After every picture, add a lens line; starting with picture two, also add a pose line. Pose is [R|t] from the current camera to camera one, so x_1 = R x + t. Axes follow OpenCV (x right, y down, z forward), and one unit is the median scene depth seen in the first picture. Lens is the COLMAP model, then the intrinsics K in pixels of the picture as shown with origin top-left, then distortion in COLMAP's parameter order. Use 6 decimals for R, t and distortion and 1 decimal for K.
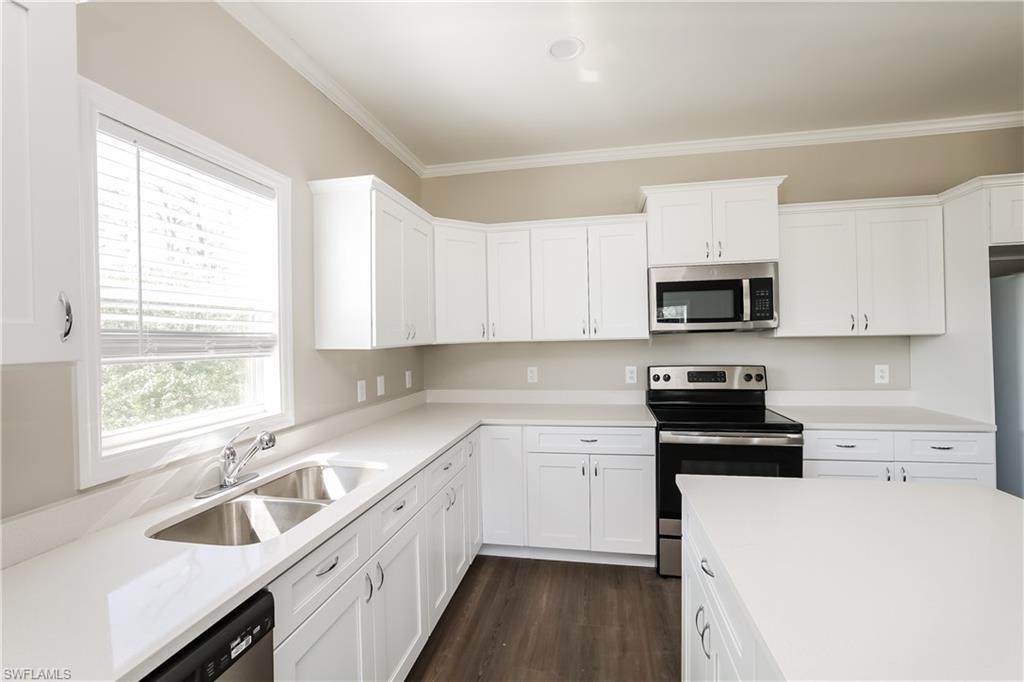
lens RADIAL K [[438.4, 0, 509.3], [0, 438.4, 339.9], [0, 0, 1]] dist [-0.019231, 0.000157]
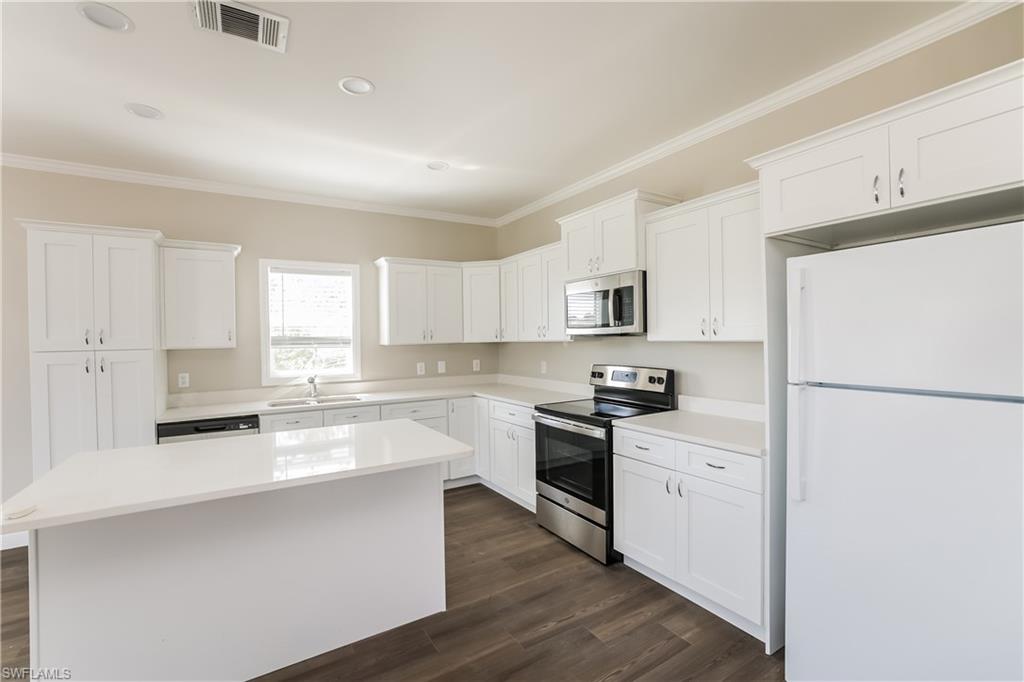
lens RADIAL K [[443.5, 0, 505.8], [0, 443.5, 341.4], [0, 0, 1]] dist [-0.000050, 0.000542]
pose [[0.678953, 0.015098, -0.734027, 1.213930], [-0.003908, 0.999849, 0.016951, -0.024632], [0.734172, -0.008640, 0.678909, 0.035196]]
